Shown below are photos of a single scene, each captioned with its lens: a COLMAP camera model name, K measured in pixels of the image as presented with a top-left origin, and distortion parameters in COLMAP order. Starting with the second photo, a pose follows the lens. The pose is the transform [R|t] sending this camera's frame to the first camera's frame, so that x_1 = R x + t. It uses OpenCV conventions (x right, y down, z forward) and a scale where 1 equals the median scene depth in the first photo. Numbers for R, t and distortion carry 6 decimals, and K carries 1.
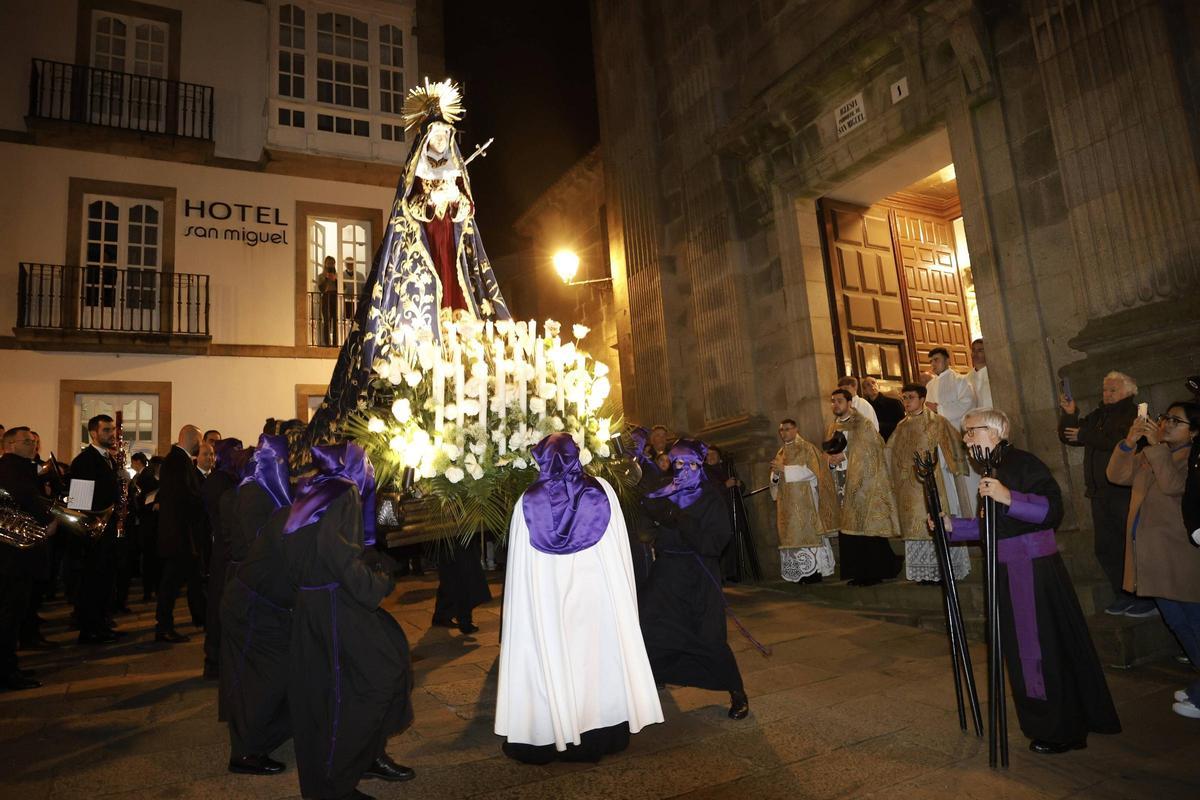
lens RADIAL K [[872.1, 0, 602.7], [0, 872.1, 399.0], [0, 0, 1]] dist [-0.061001, 0.058957]
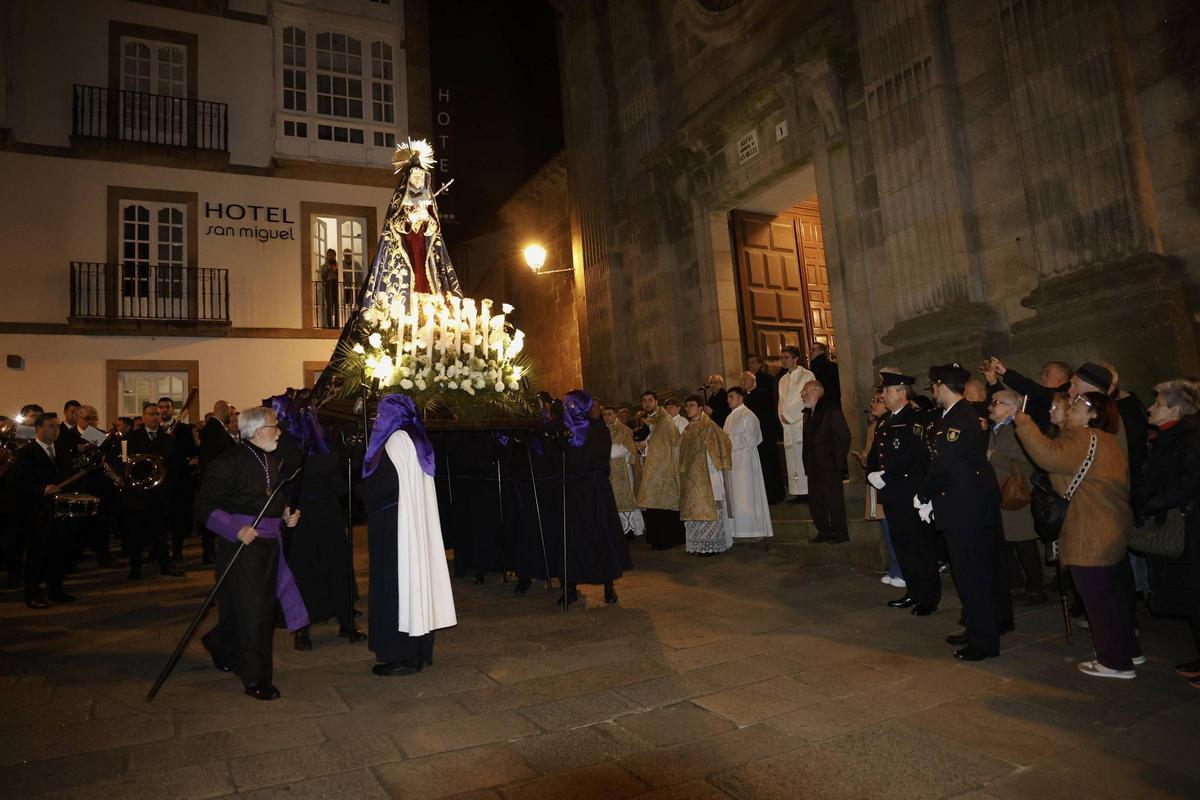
lens RADIAL K [[872.1, 0, 602.7], [0, 872.1, 399.0], [0, 0, 1]] dist [-0.061001, 0.058957]
pose [[0.999967, -0.004051, -0.007028, 0.060944], [0.004360, 0.998996, 0.044581, -0.017889], [0.006840, -0.044611, 0.998981, -0.178579]]
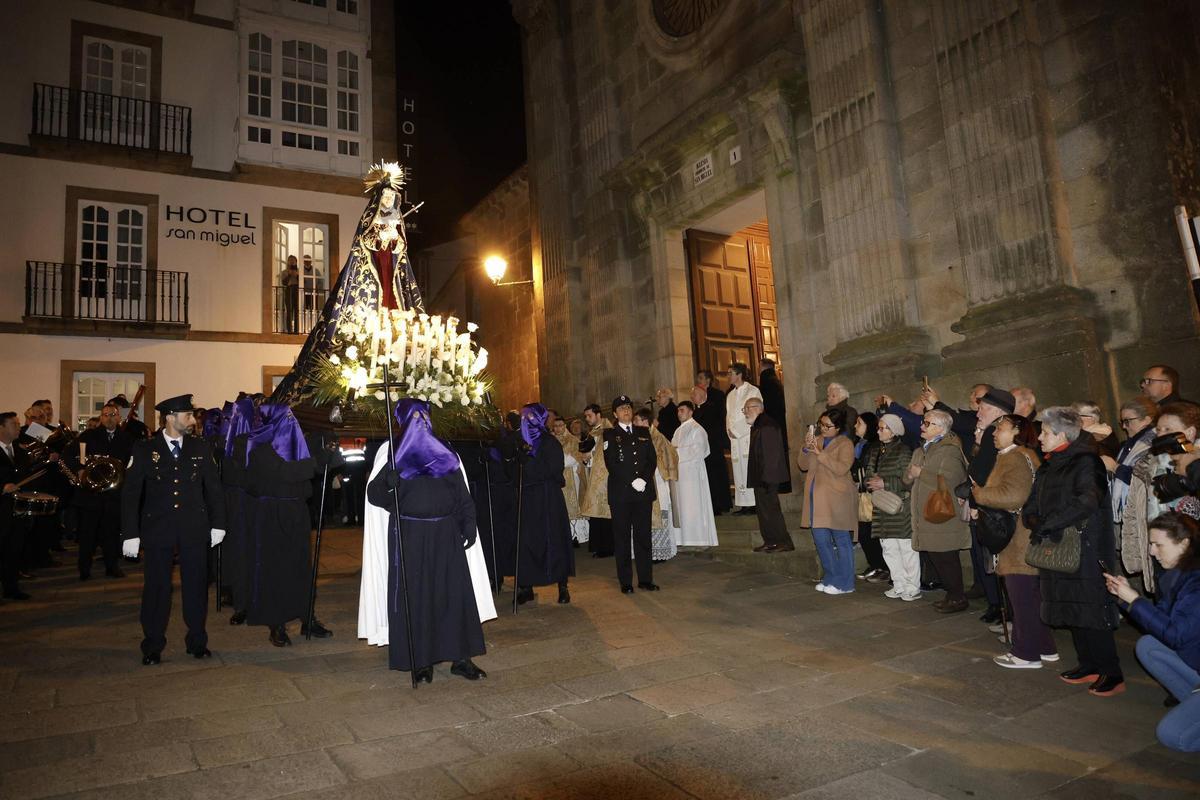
lens RADIAL K [[877.5, 0, 600.0], [0, 877.5, 400.0], [0, 0, 1]] dist [-0.065285, 0.070607]
pose [[0.999233, 0.016988, 0.035296, 0.066588], [-0.018182, 0.999264, 0.033772, -0.020520], [-0.034696, -0.034388, 0.998806, -0.208424]]
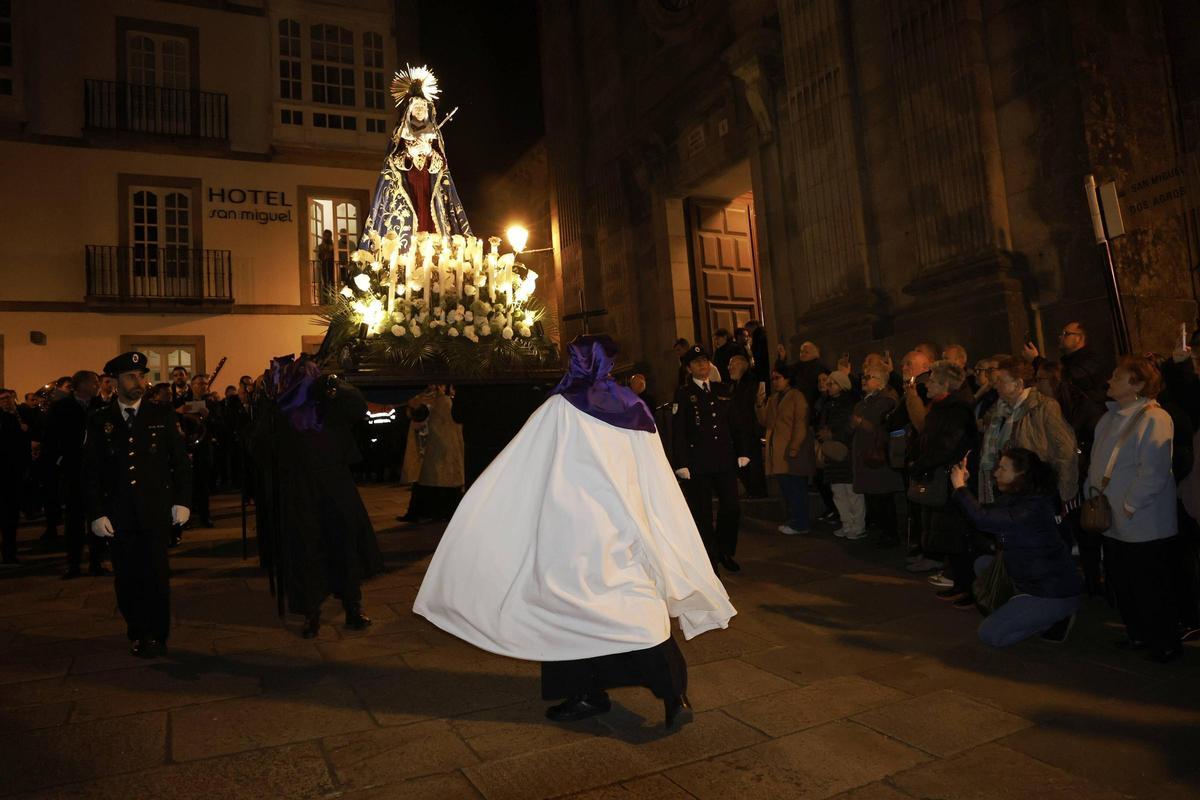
lens RADIAL K [[889.7, 0, 600.0], [0, 889.7, 400.0], [0, 0, 1]] dist [-0.064001, 0.078513]
pose [[0.999486, -0.003063, -0.031926, 0.126167], [0.005624, 0.996745, 0.080421, -0.027069], [0.031576, -0.080559, 0.996250, -0.288649]]
